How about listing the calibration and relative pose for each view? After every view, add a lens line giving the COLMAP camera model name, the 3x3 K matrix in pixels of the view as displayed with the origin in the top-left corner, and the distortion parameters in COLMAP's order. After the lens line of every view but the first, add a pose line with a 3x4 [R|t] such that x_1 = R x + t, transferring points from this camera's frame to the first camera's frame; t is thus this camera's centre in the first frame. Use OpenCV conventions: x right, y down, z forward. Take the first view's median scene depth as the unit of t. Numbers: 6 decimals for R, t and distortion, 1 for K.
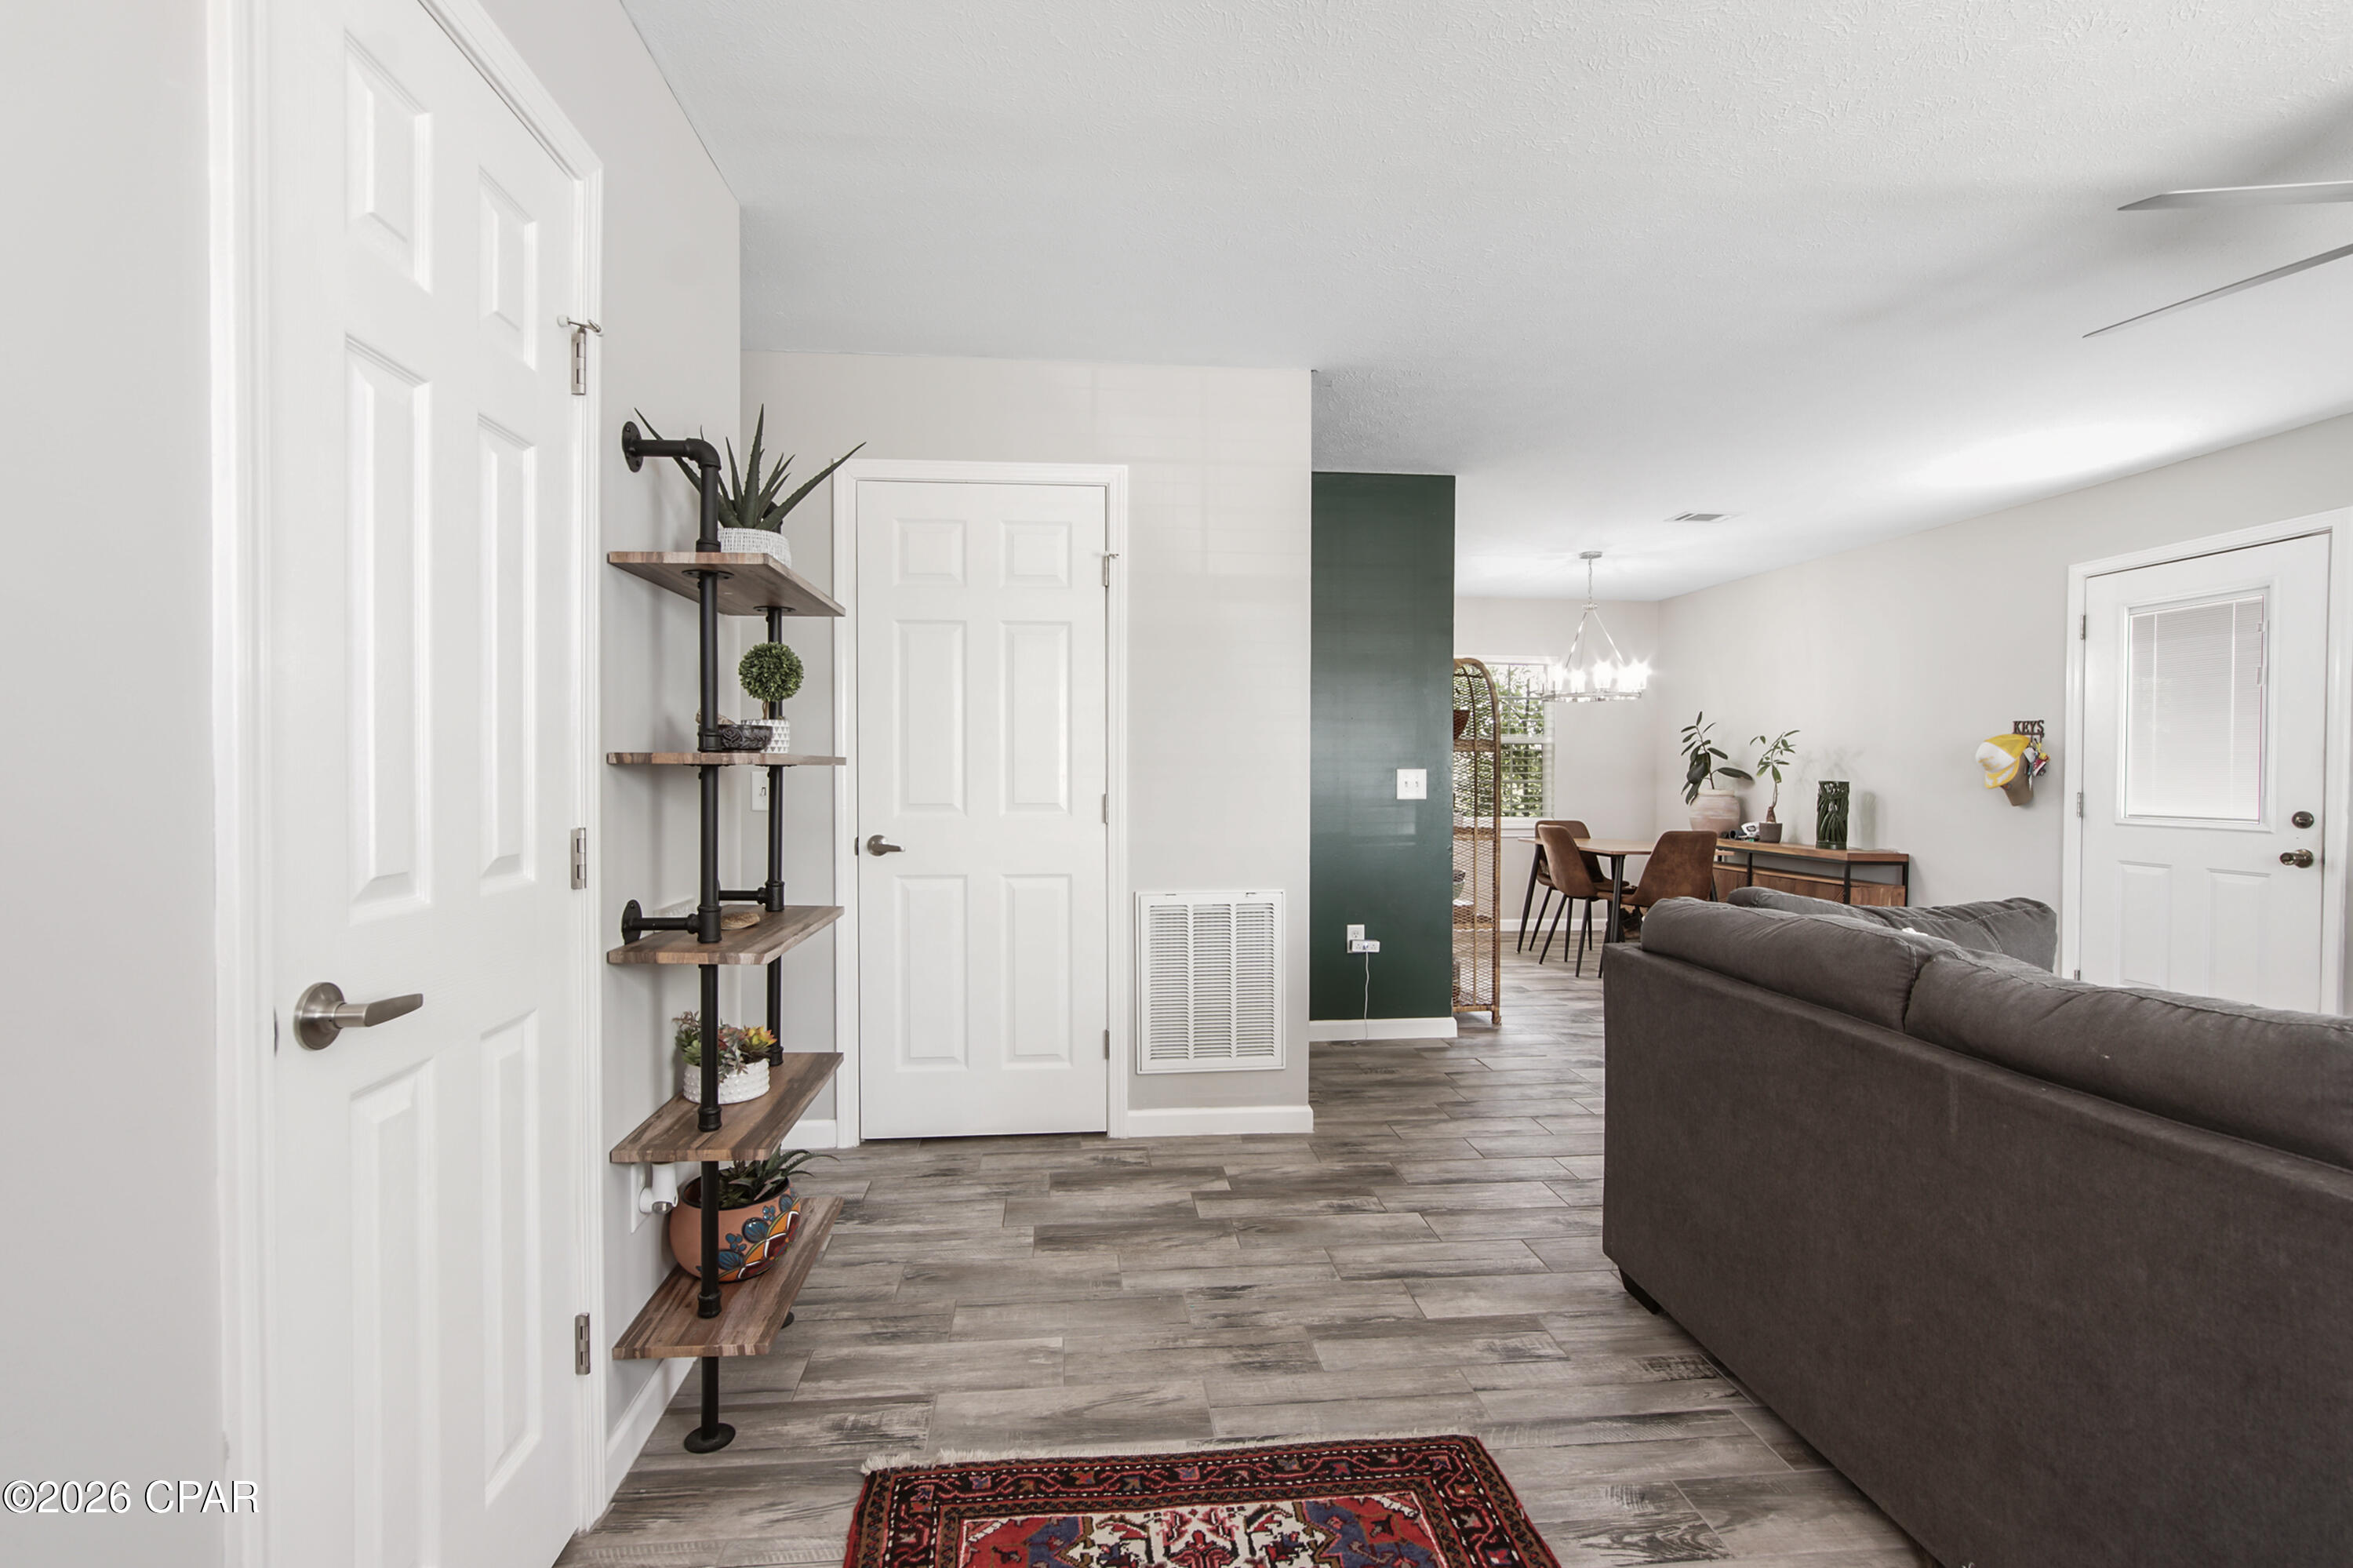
lens RADIAL K [[1071.7, 0, 1166.0], [0, 1071.7, 782.7], [0, 0, 1]] dist [0.001363, 0.000420]
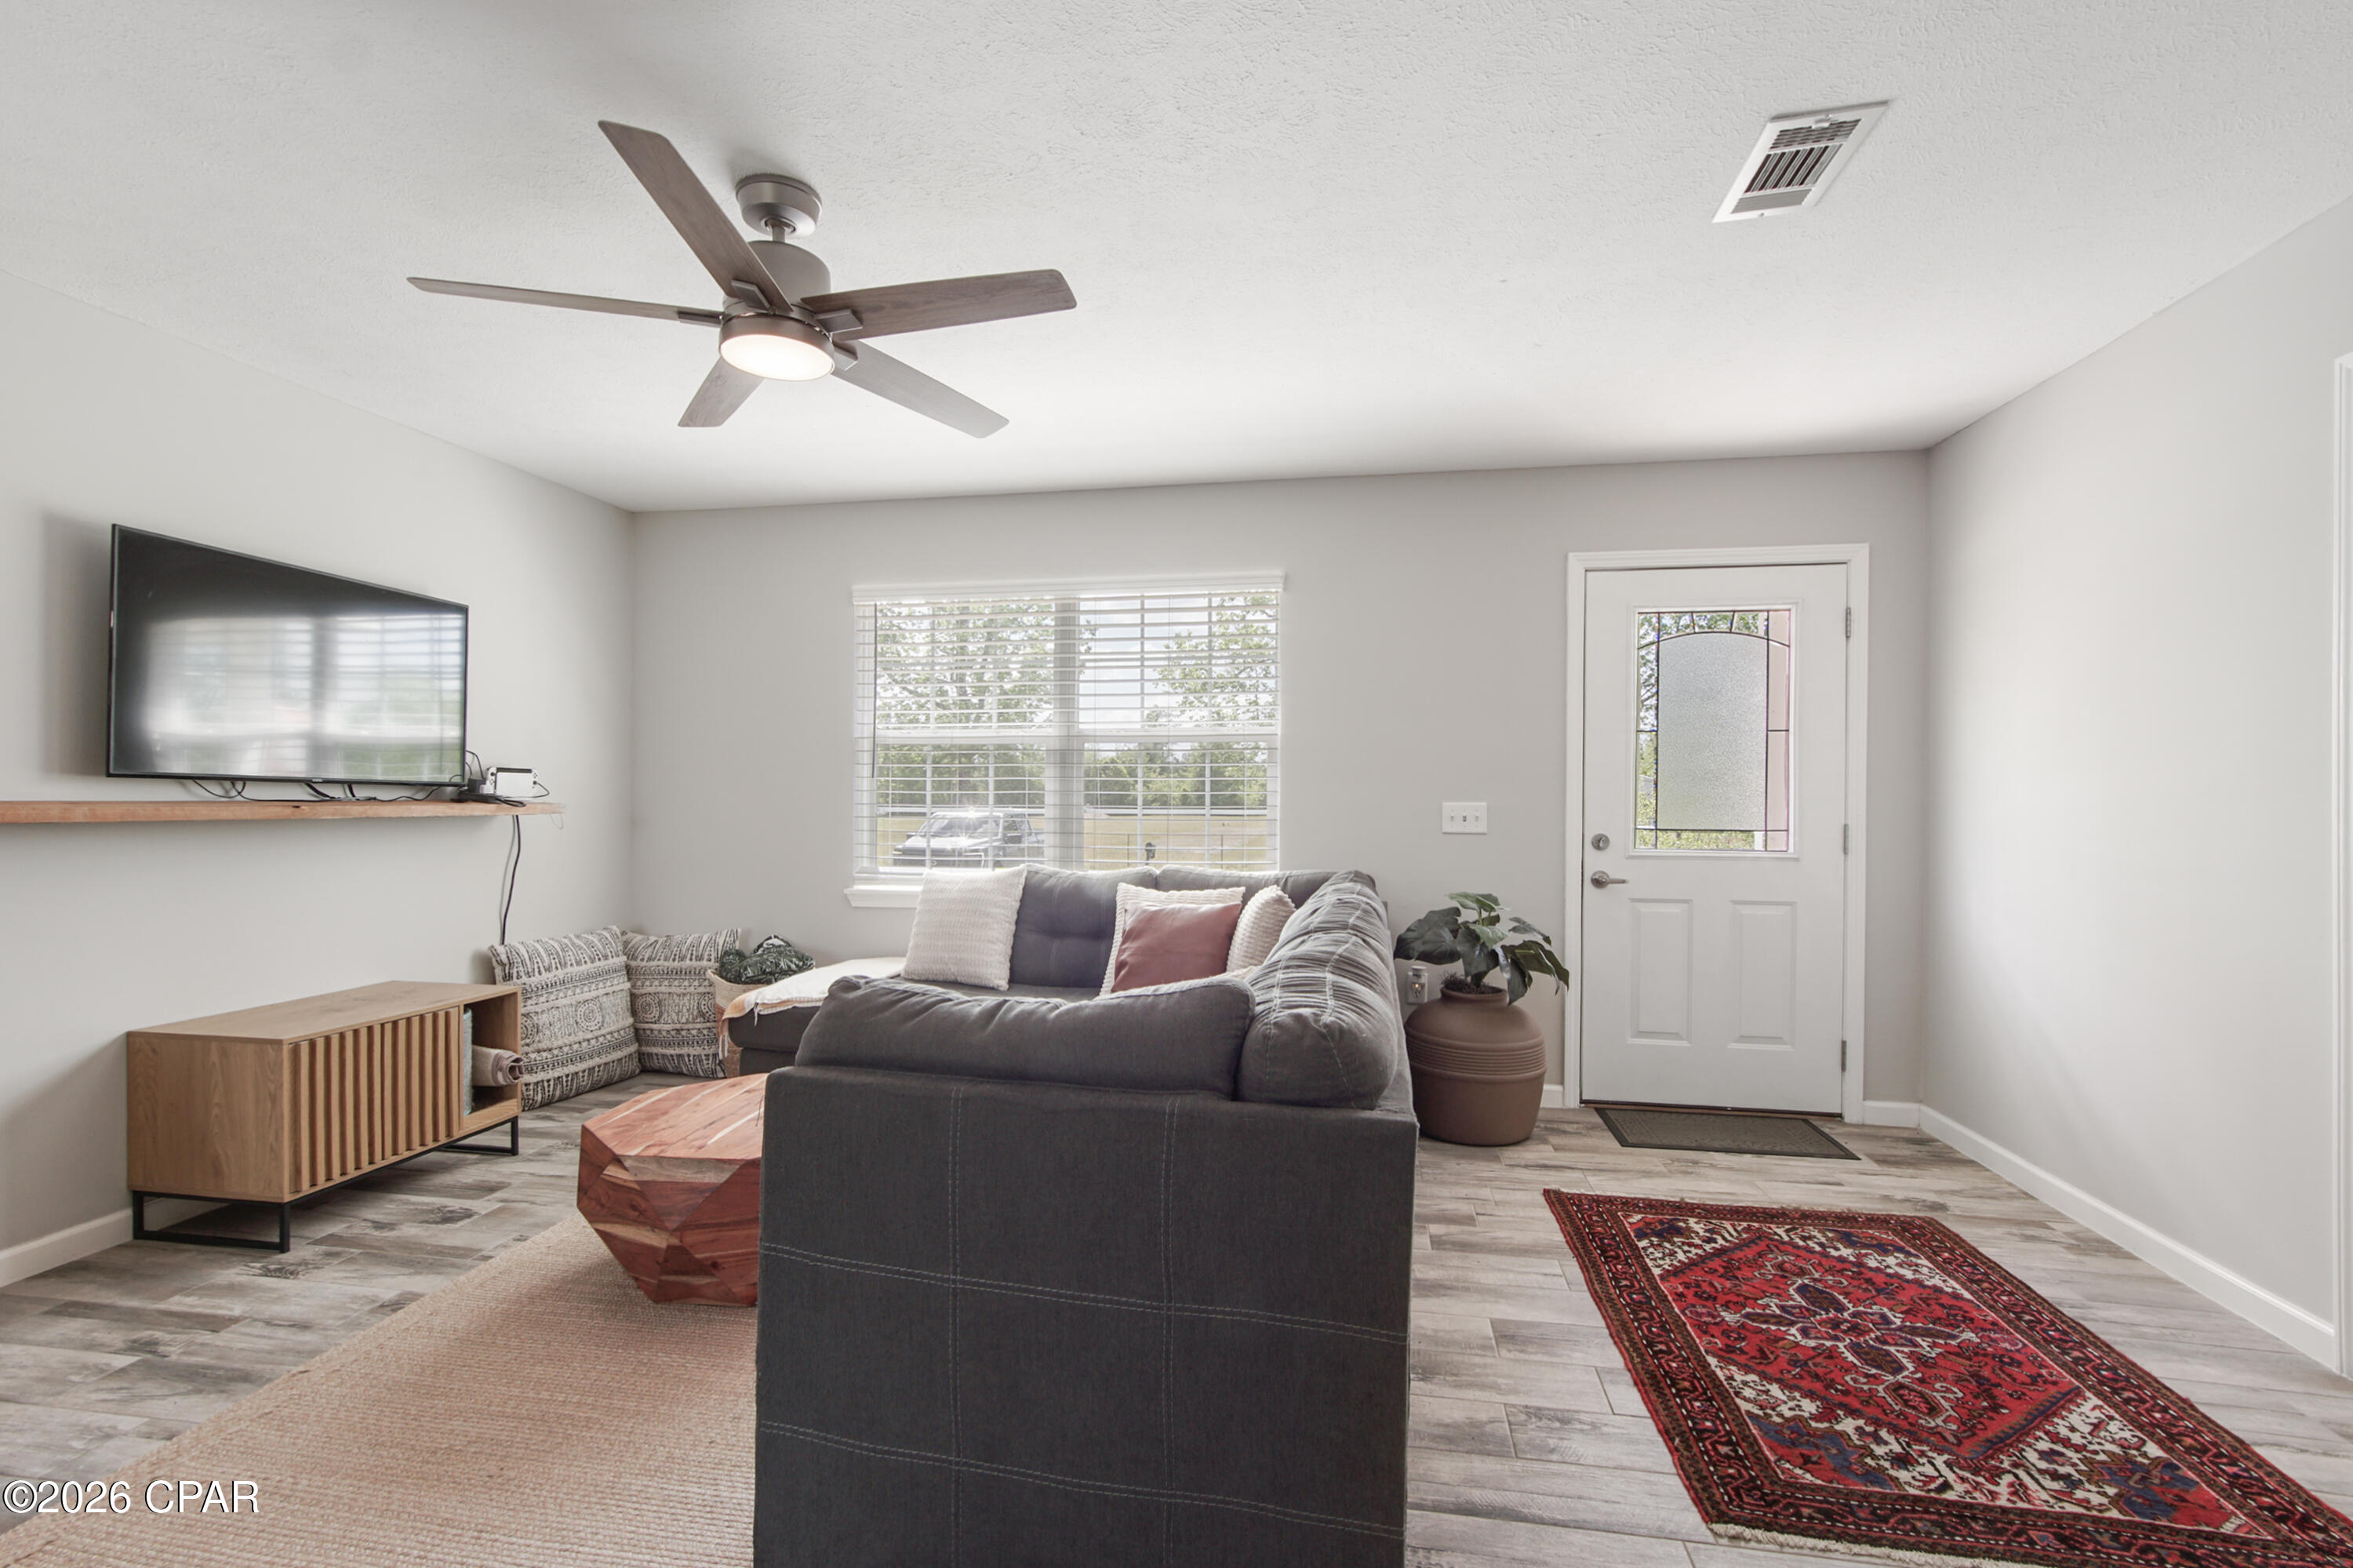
lens RADIAL K [[1071.7, 0, 1177.7], [0, 1071.7, 797.1], [0, 0, 1]] dist [0.001363, 0.000420]
pose [[-0.962073, -0.008943, 0.272647, 0.360268], [-0.006294, 0.999924, 0.010588, -0.017810], [-0.272721, 0.008470, -0.962056, 1.503500]]
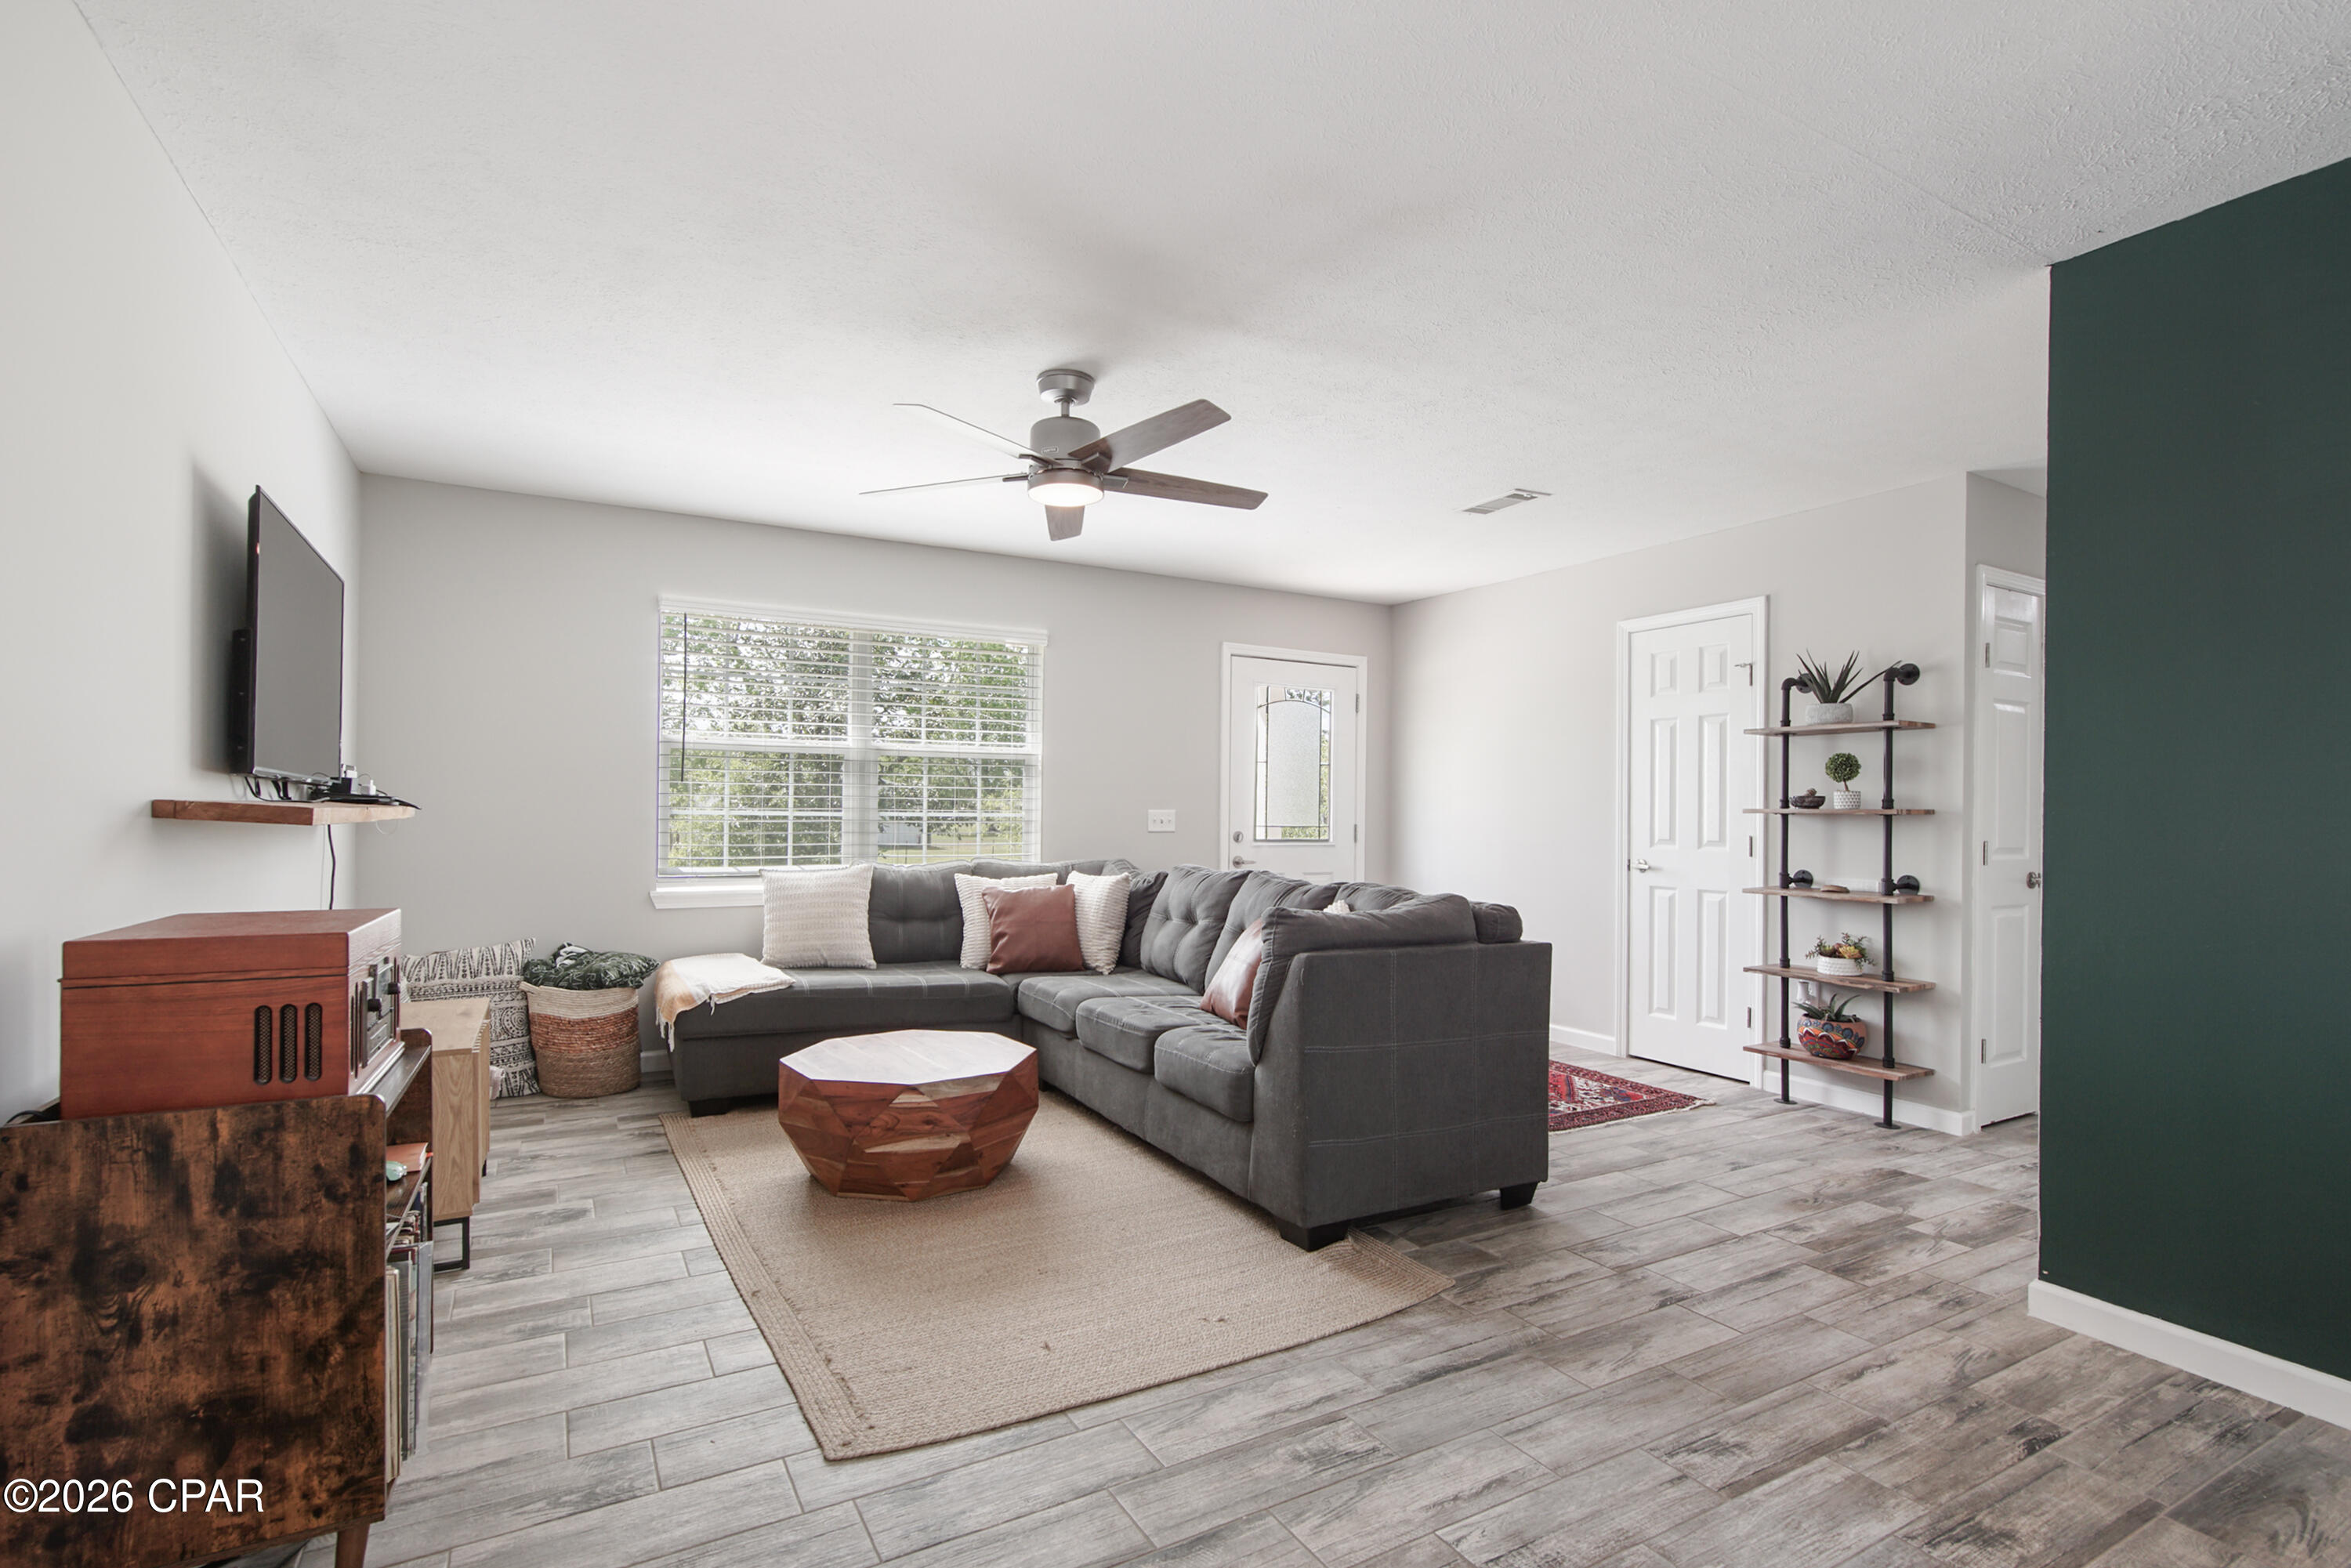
lens RADIAL K [[1070.7, 0, 1172.1], [0, 1070.7, 799.6], [0, 0, 1]] dist [0.001363, 0.000420]
pose [[-0.915115, -0.020317, -0.402681, 1.313020], [-0.020973, 0.999776, -0.002781, -0.009907], [0.402648, 0.005900, -0.915336, 1.940656]]
